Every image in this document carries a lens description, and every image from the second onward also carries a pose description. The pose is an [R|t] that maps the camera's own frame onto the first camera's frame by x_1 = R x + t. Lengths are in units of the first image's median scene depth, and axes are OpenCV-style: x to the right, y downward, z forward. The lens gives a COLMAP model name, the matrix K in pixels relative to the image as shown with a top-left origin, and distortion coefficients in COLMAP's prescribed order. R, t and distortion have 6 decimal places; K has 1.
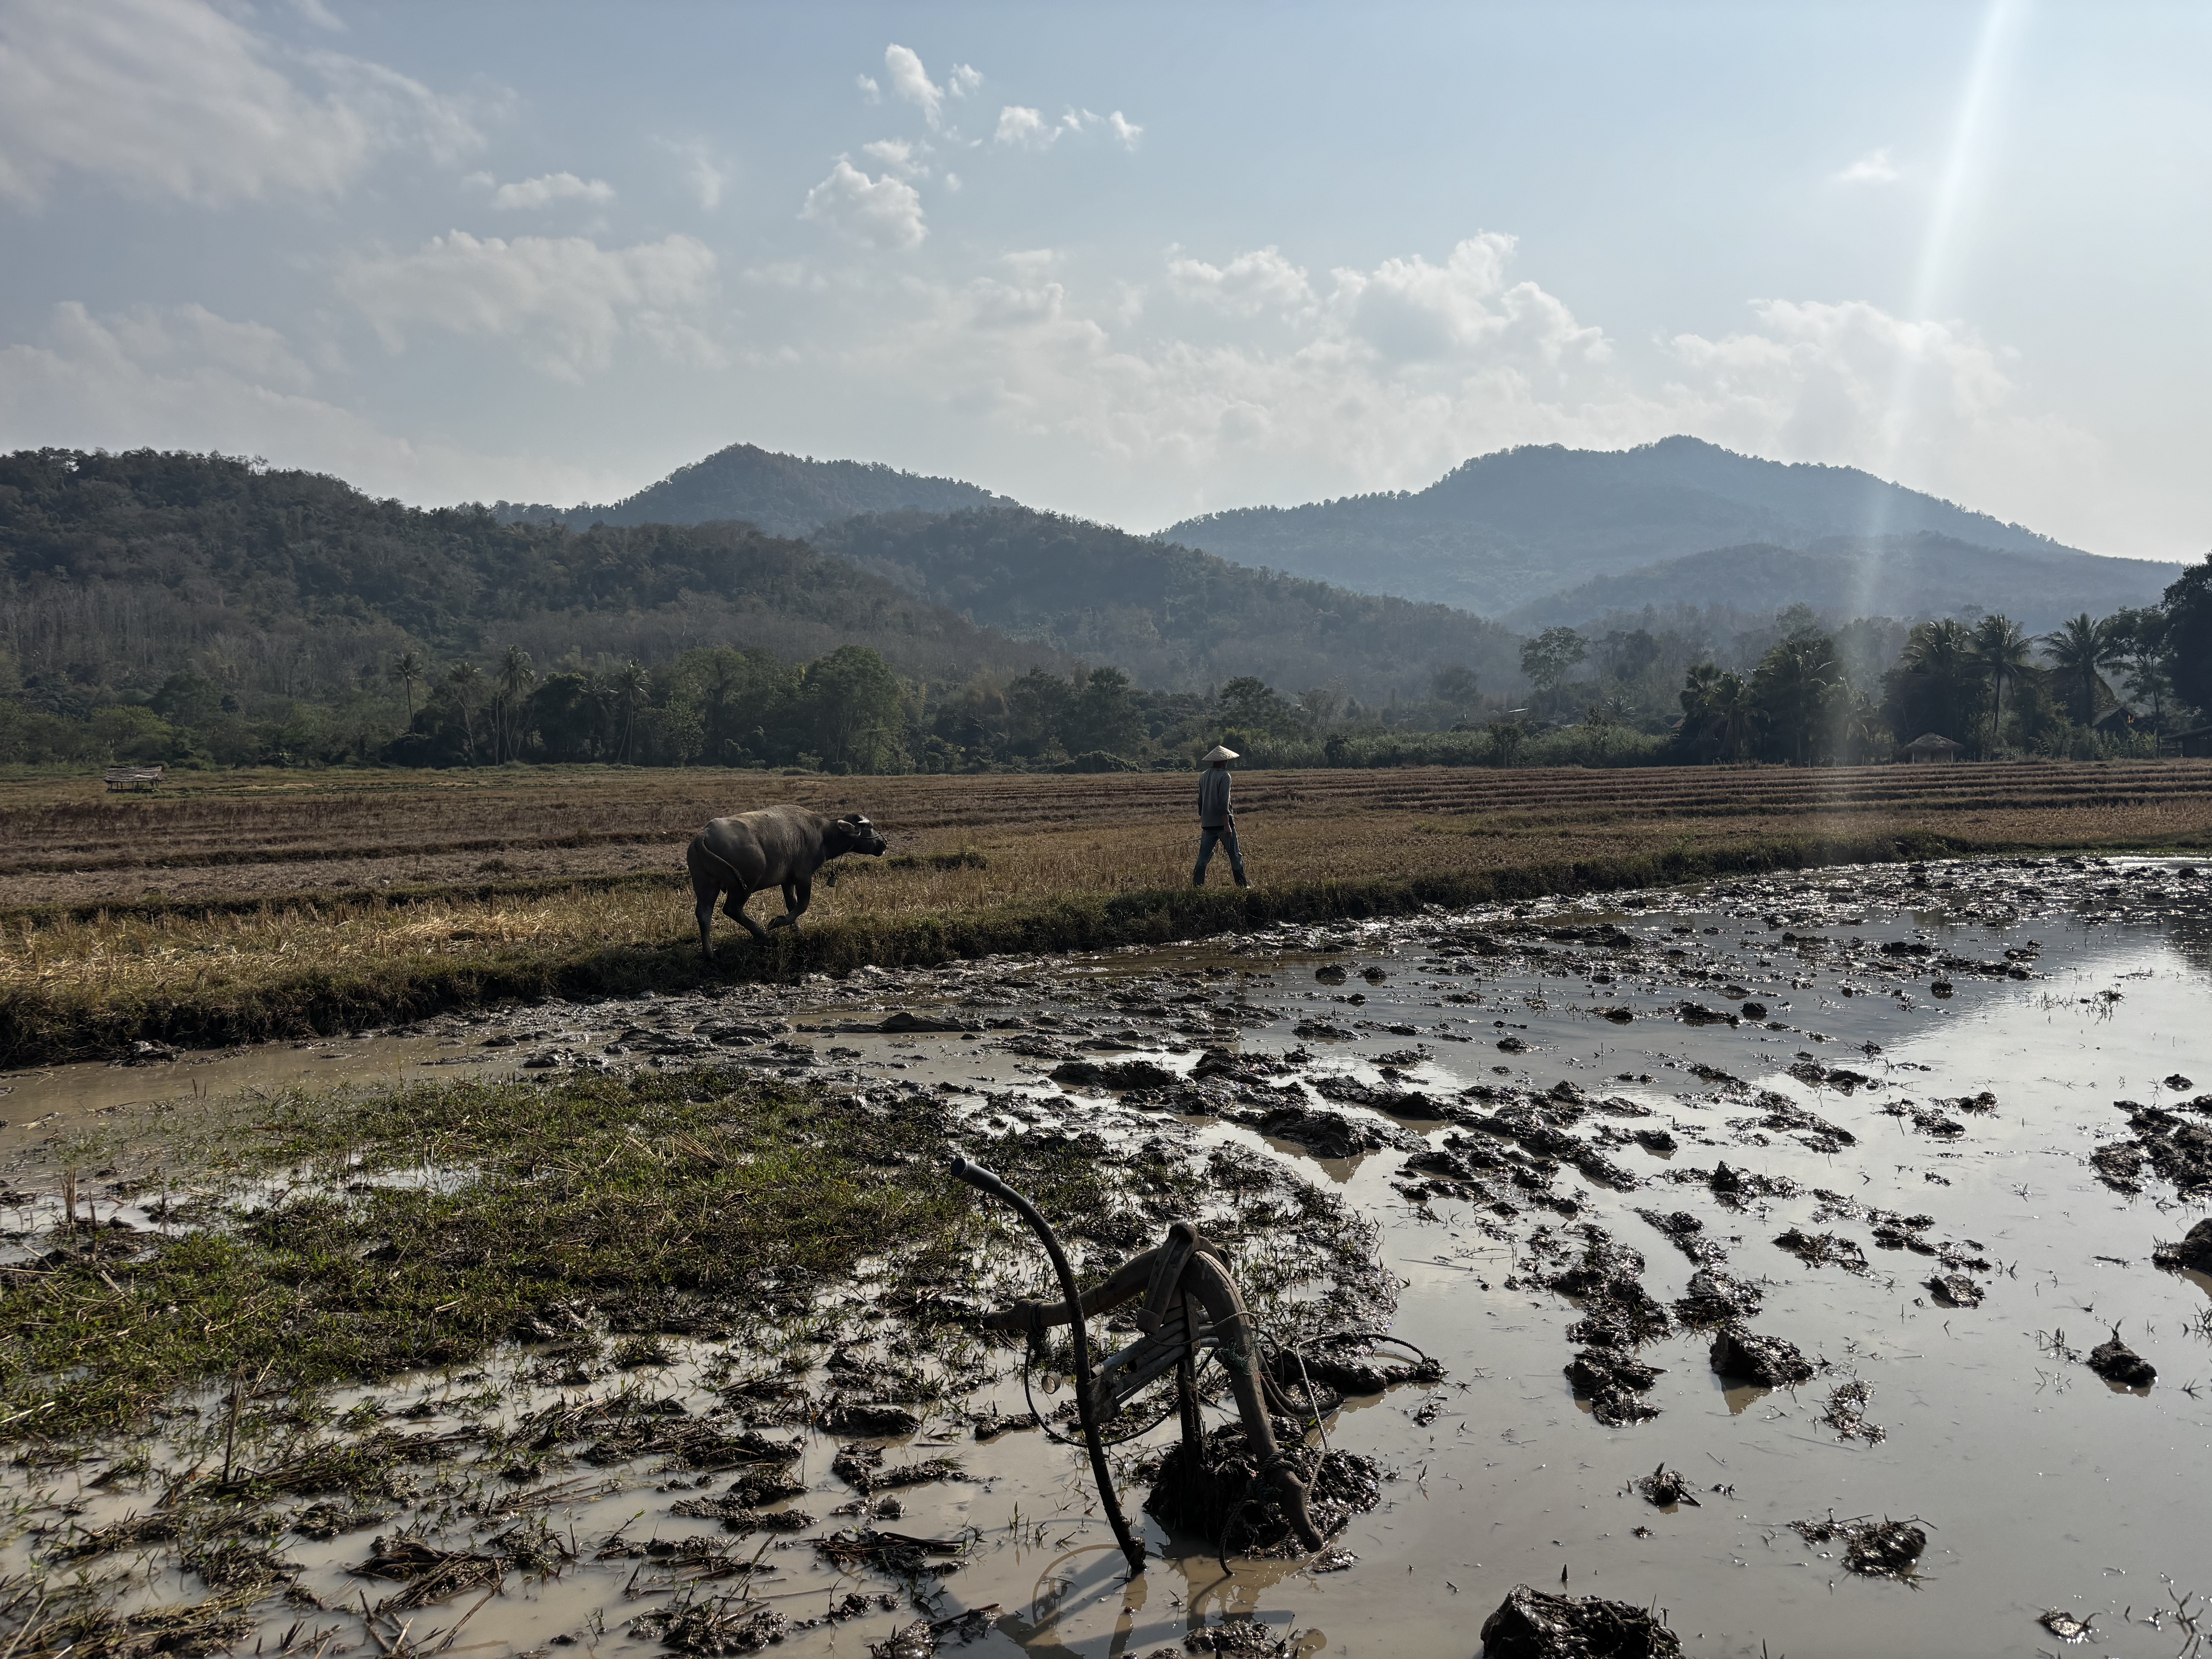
lens RADIAL K [[1654.5, 0, 1107.1], [0, 1654.5, 826.7], [0, 0, 1]] dist [0.010182, 0.018799]
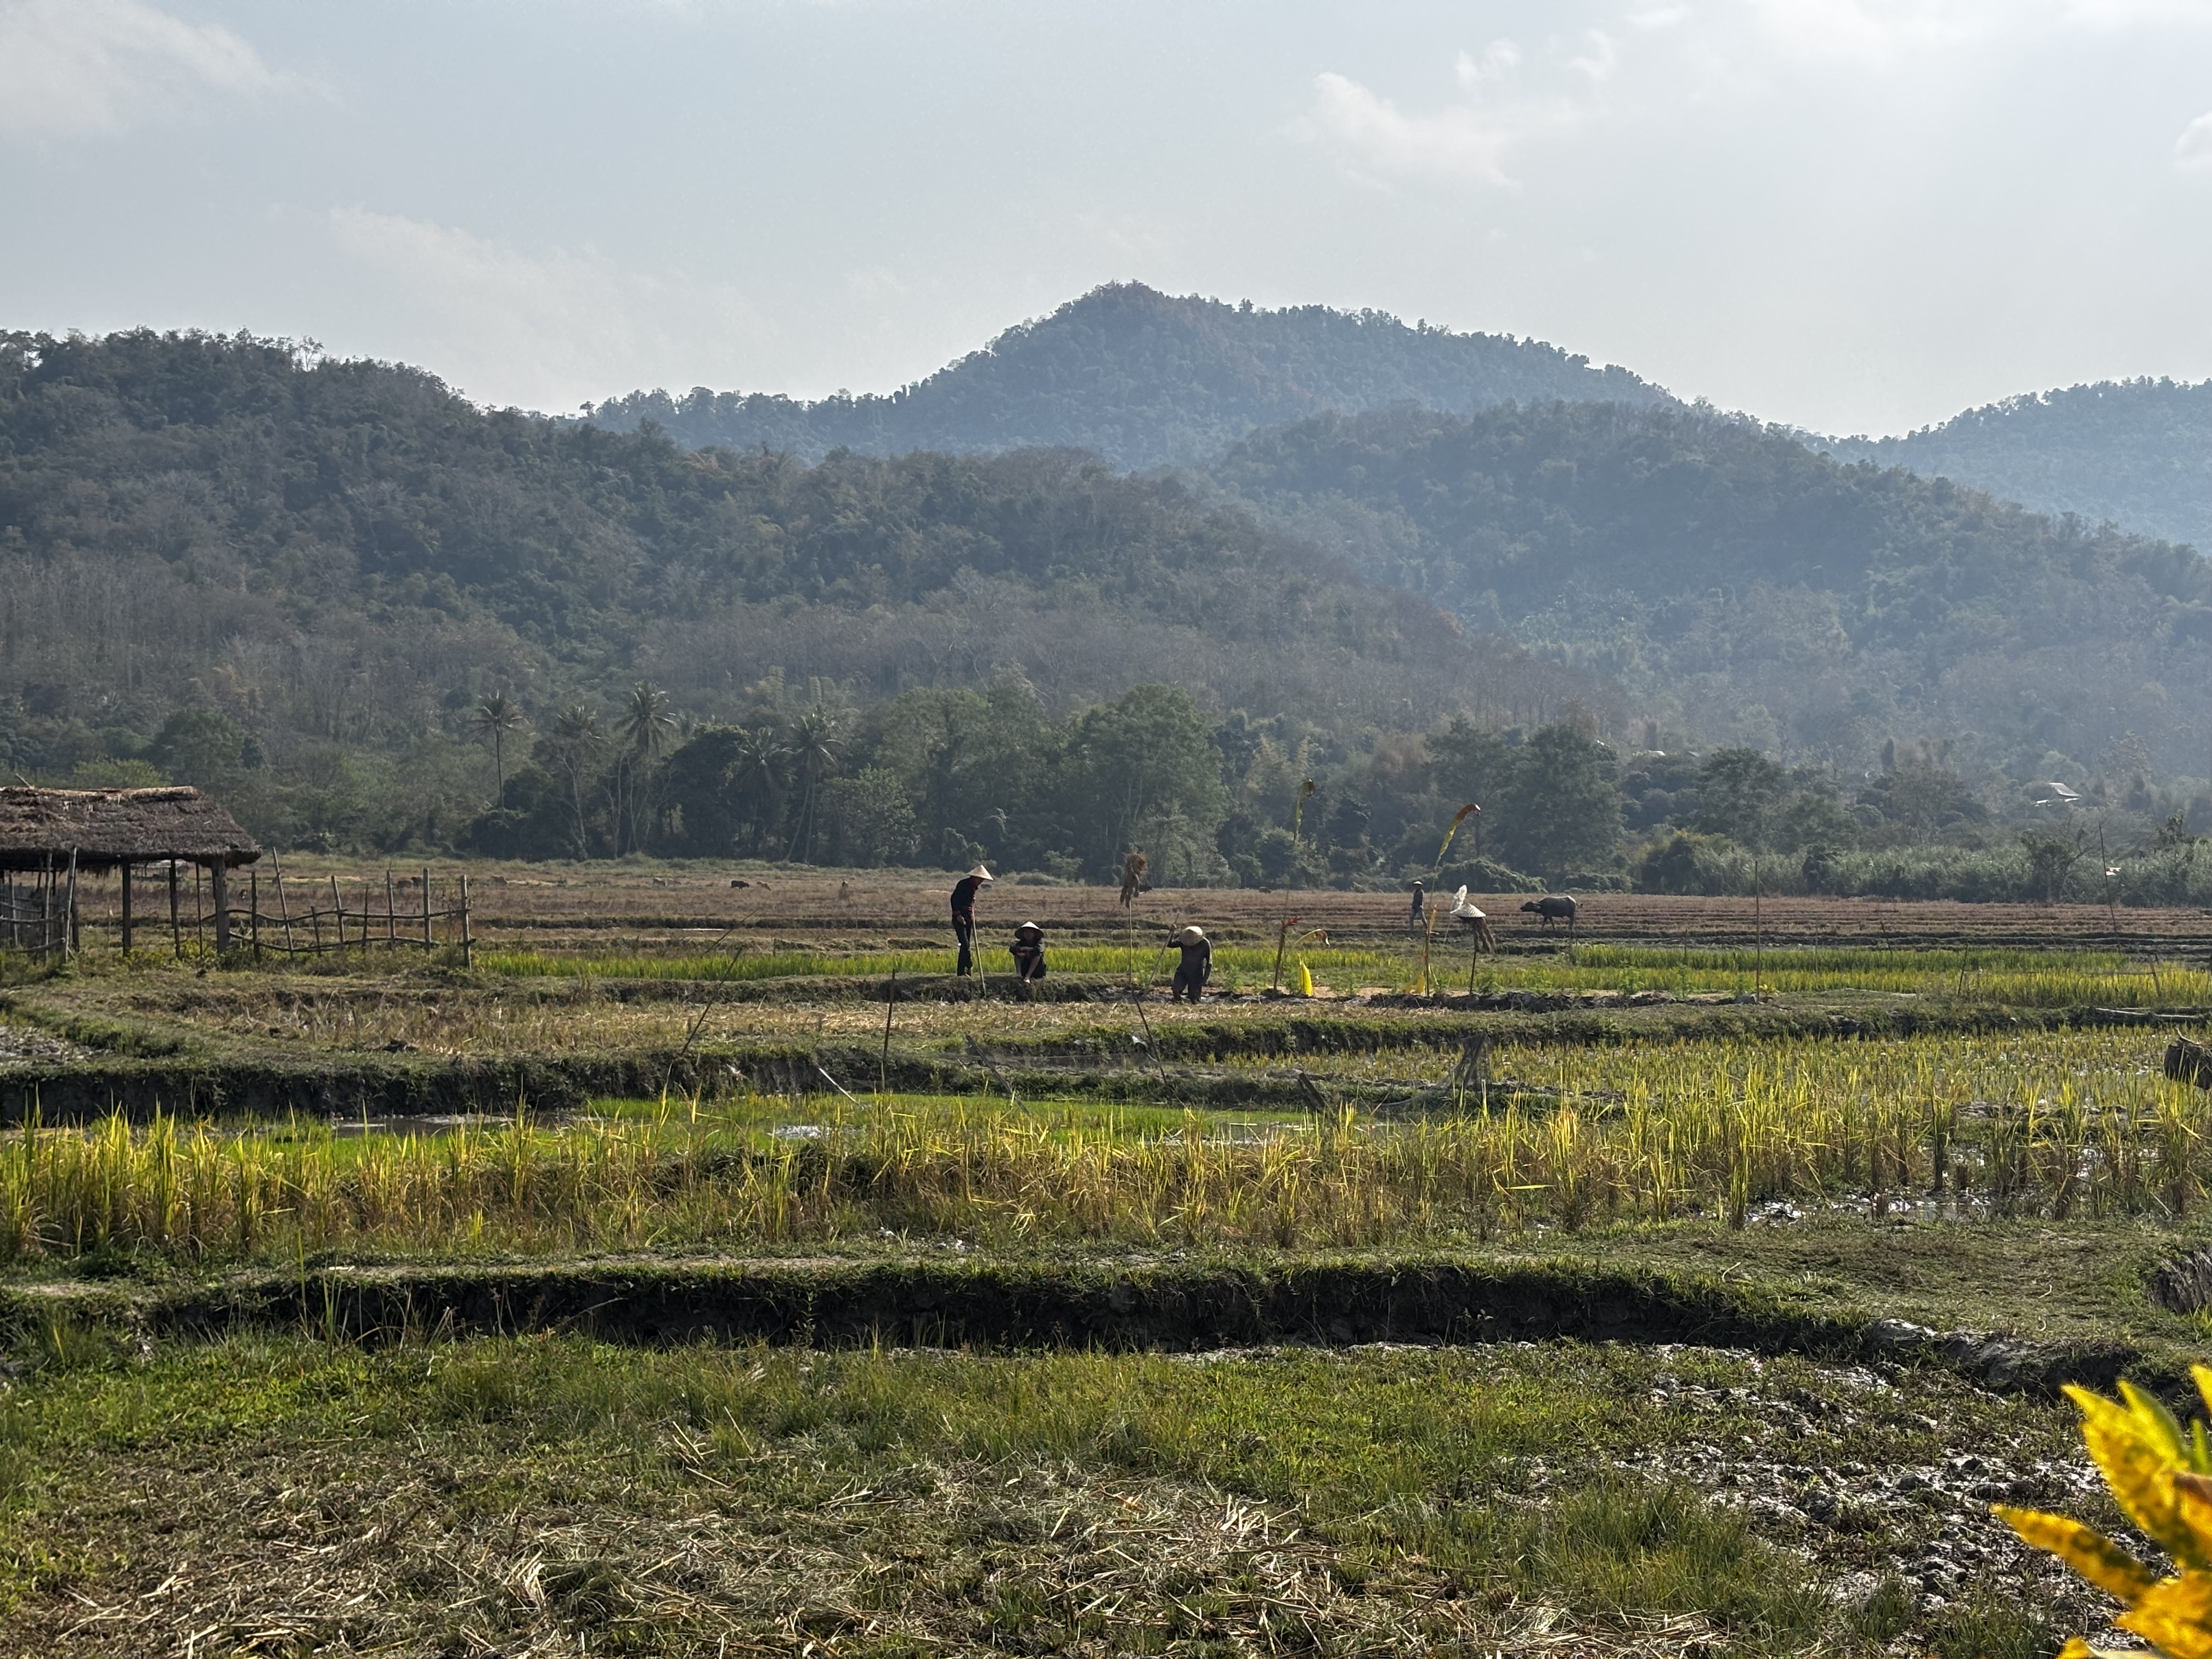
lens RADIAL K [[3275.4, 0, 1129.1], [0, 3275.4, 841.7], [0, 0, 1]] dist [0.076512, 0.000000]
pose [[0.975463, 0.025172, -0.218719, 0.056173], [-0.035631, 0.998396, -0.044009, 0.003142], [0.217261, 0.050722, 0.974795, -0.111970]]
